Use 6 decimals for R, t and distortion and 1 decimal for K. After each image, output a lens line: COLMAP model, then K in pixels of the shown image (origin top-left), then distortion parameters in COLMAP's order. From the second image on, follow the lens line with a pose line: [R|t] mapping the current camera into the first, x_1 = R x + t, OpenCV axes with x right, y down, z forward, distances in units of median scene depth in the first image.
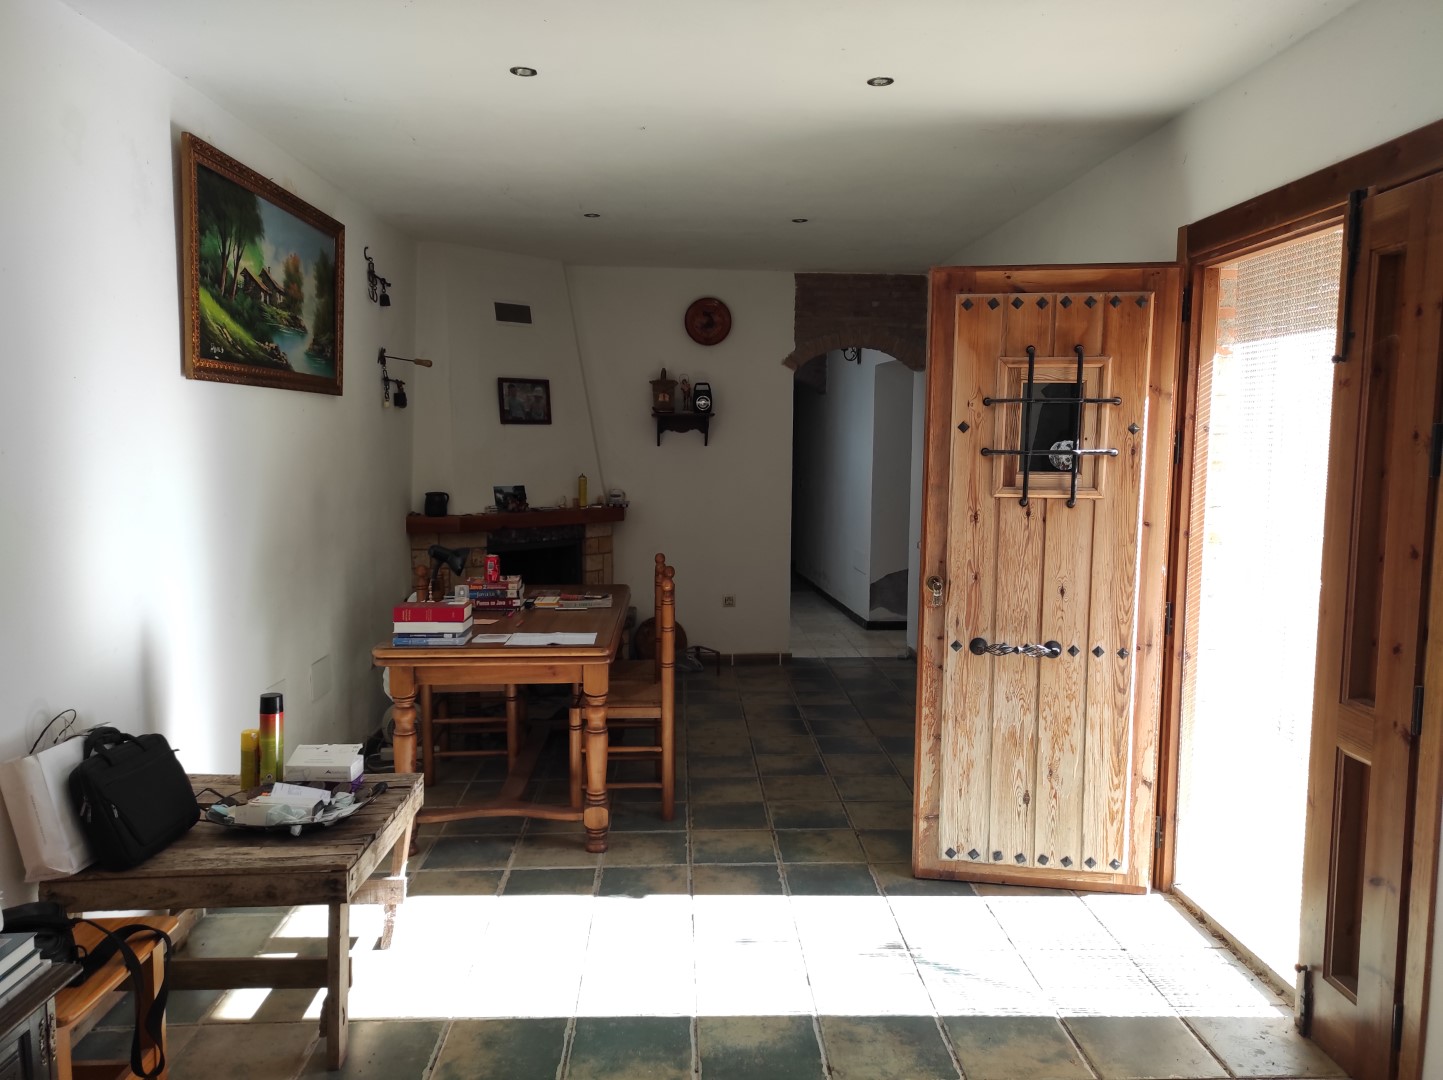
lens RADIAL K [[1052.4, 0, 718.5], [0, 1052.4, 542.1], [0, 0, 1]] dist [0.057652, -0.052937]
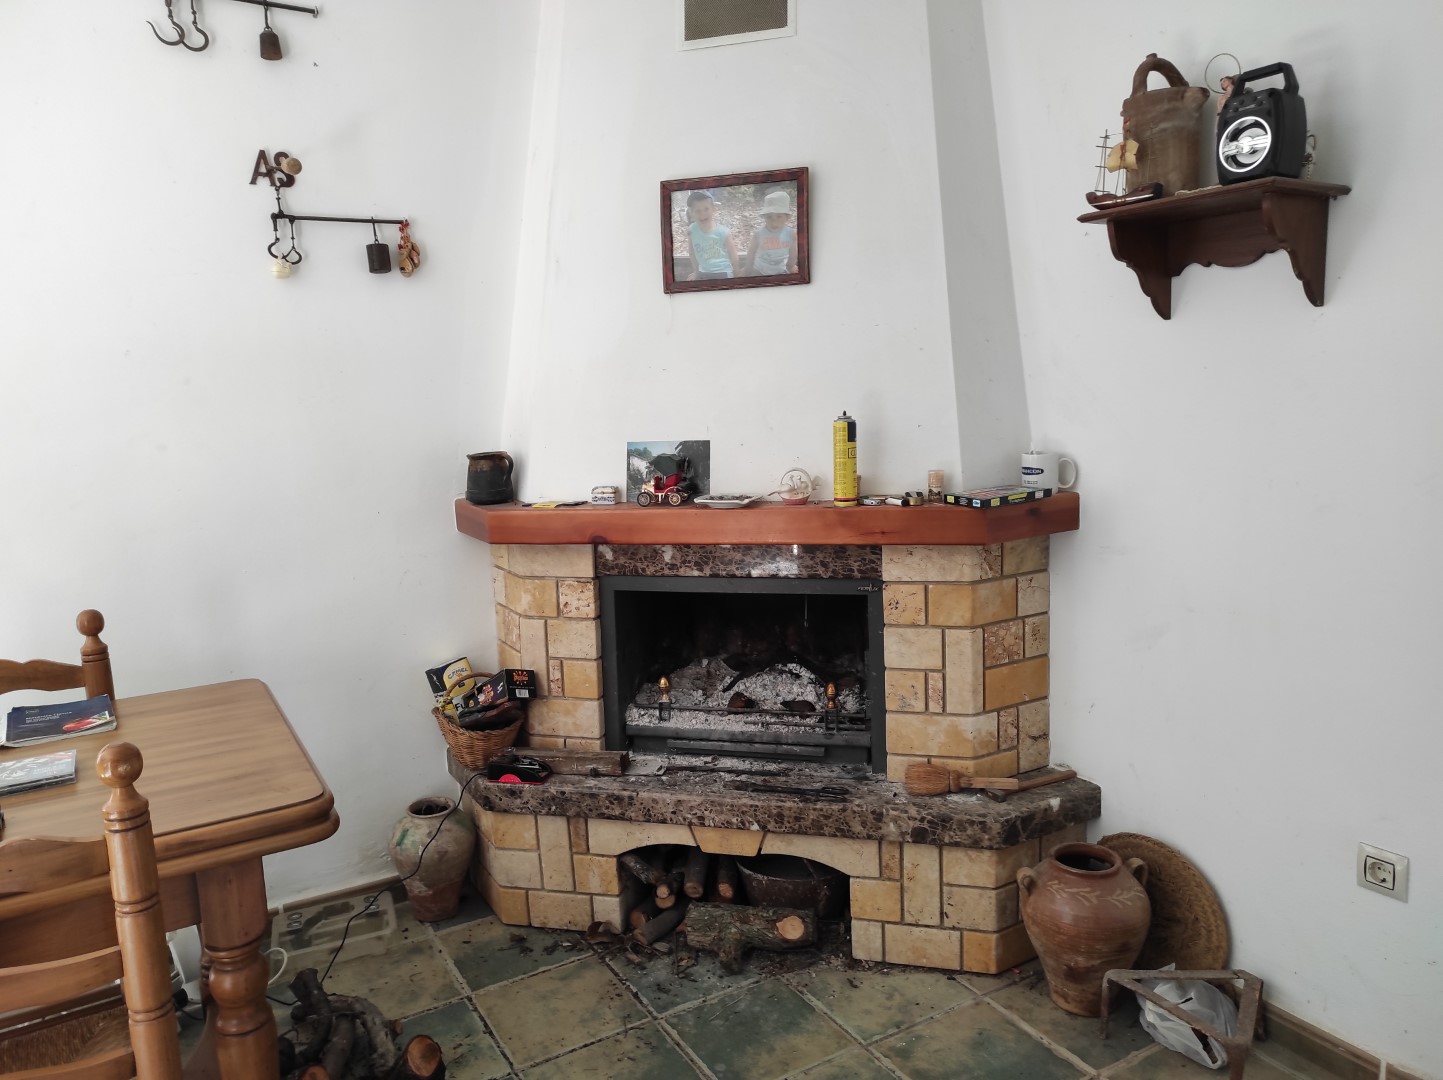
lens RADIAL K [[1052.4, 0, 718.5], [0, 1052.4, 542.1], [0, 0, 1]] dist [0.057652, -0.052937]
pose [[0.454861, 0.119941, -0.882449, 0.186149], [-0.042751, 0.992688, 0.112888, -0.060150], [0.889536, -0.013623, 0.456662, 0.800757]]
